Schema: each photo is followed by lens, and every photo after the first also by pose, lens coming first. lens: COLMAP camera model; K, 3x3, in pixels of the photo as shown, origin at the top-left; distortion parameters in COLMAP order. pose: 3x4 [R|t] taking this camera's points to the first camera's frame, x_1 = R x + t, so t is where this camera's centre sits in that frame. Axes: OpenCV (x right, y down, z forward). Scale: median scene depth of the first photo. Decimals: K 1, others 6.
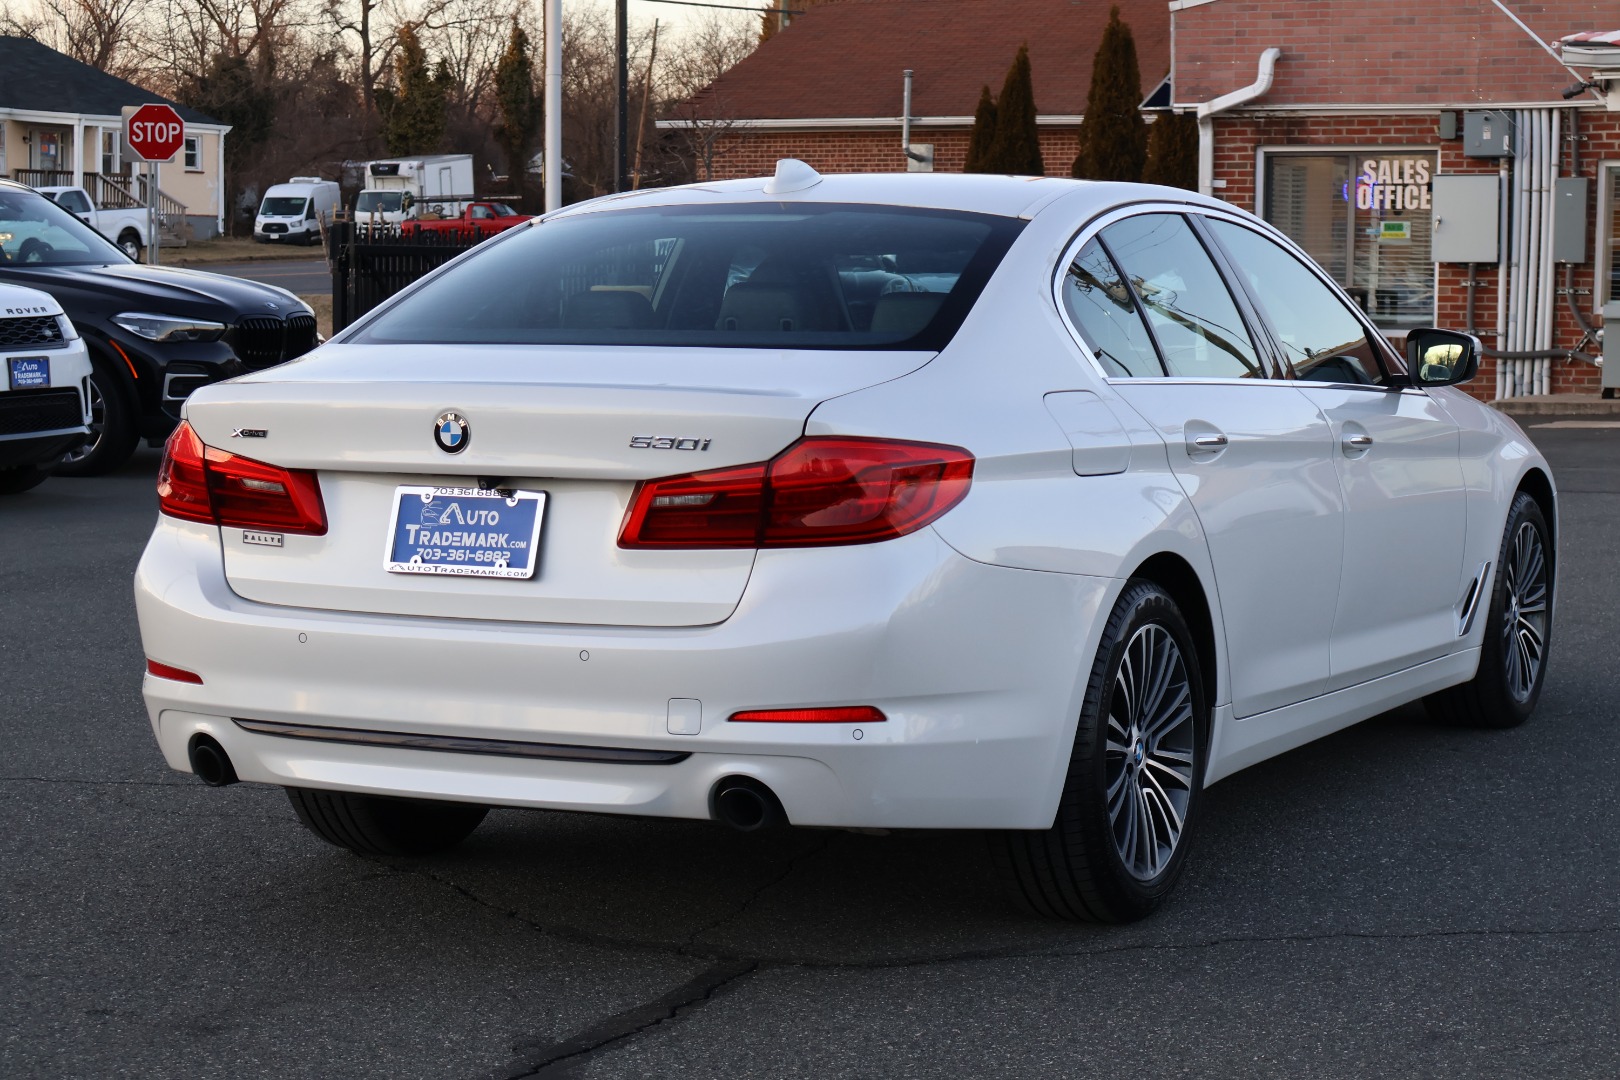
lens RADIAL K [[3202.0, 0, 810.0], [0, 3202.0, 540.0], [0, 0, 1]] dist [0.031080, -0.213025]
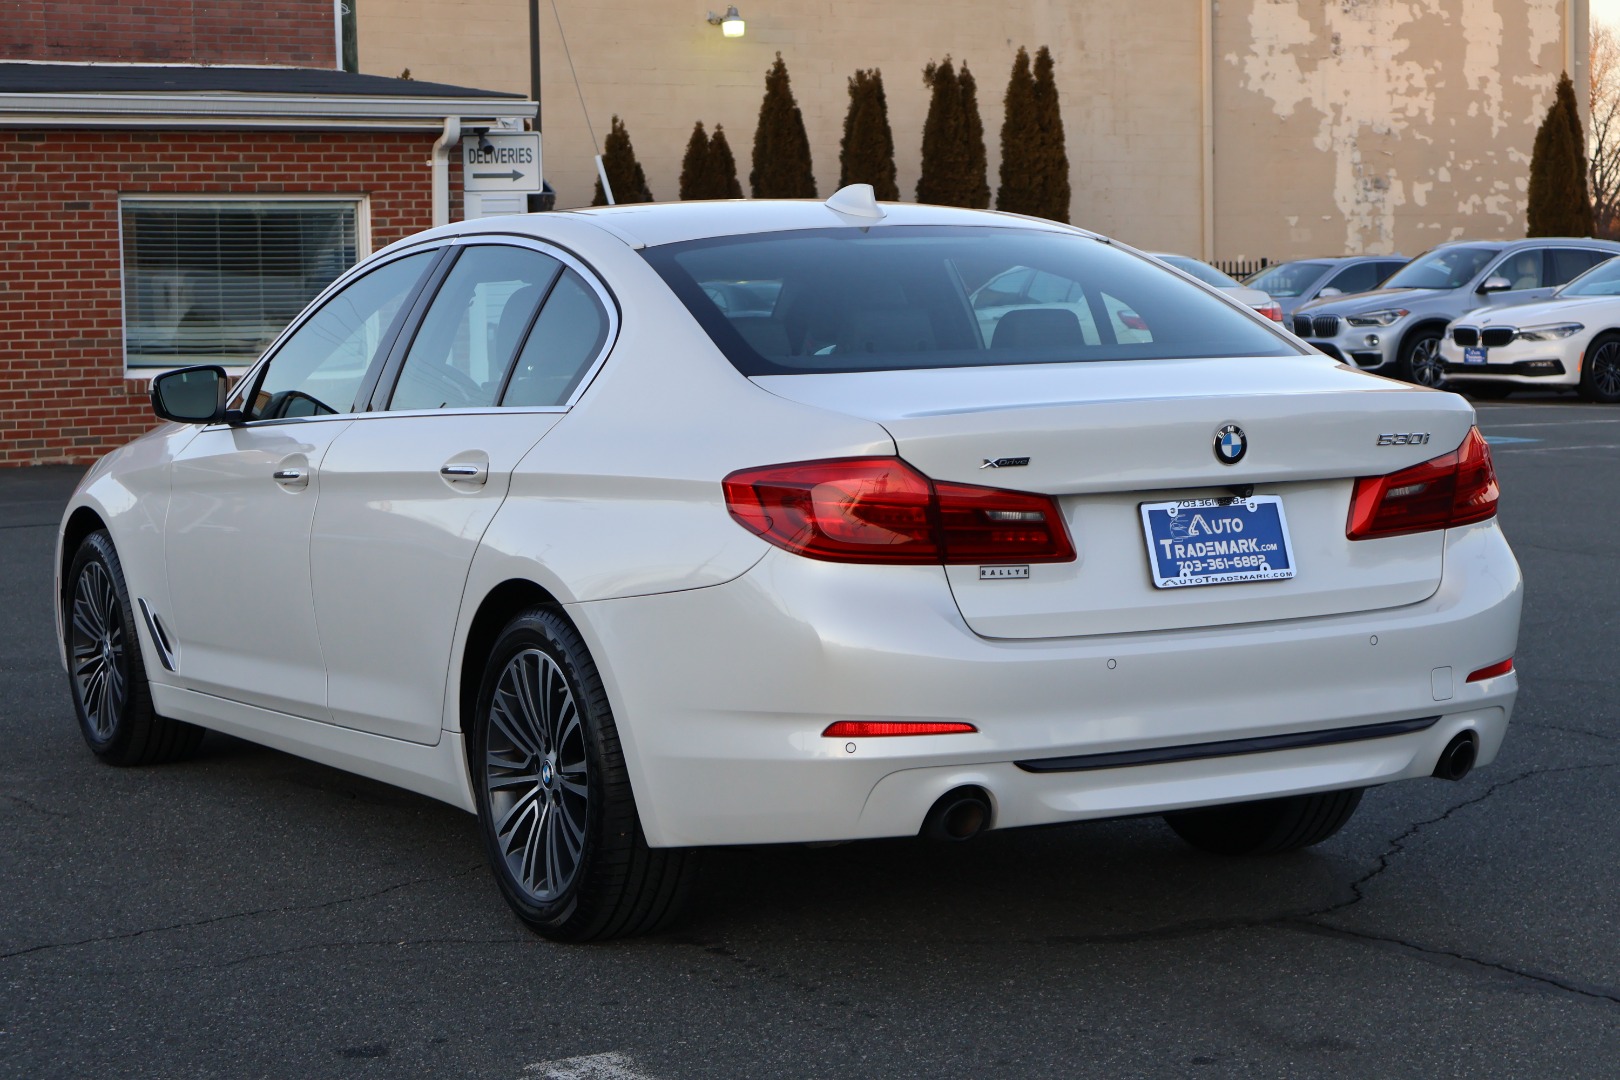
lens RADIAL K [[3225.9, 0, 810.0], [0, 3225.9, 540.0], [0, 0, 1]] dist [-0.052576, -0.246831]
pose [[0.572857, -0.078060, 0.815930, -0.263464], [0.091632, 0.995314, 0.030888, -0.012010], [-0.814517, 0.057071, 0.577325, 0.130760]]
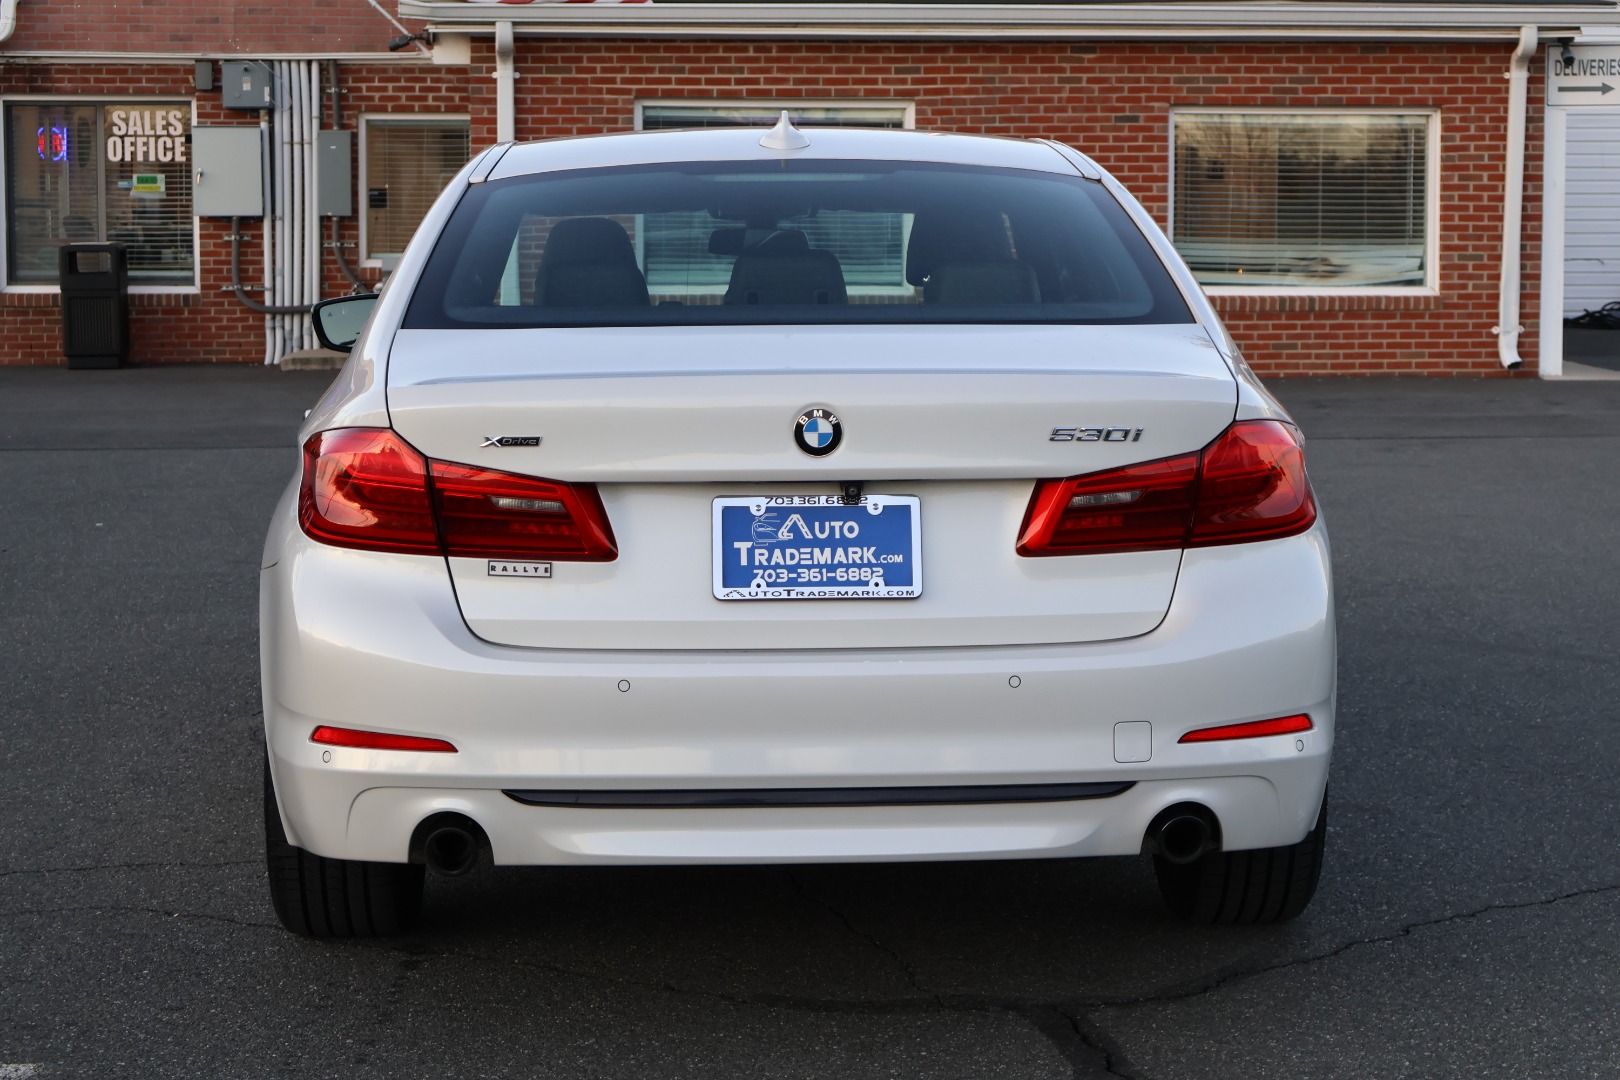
lens RADIAL K [[3202.0, 0, 810.0], [0, 3202.0, 540.0], [0, 0, 1]] dist [0.031080, -0.213025]
pose [[0.878335, -0.053927, 0.474994, -0.131895], [0.046714, 0.998544, 0.026986, -0.007080], [-0.475757, -0.001514, 0.879575, 0.064580]]
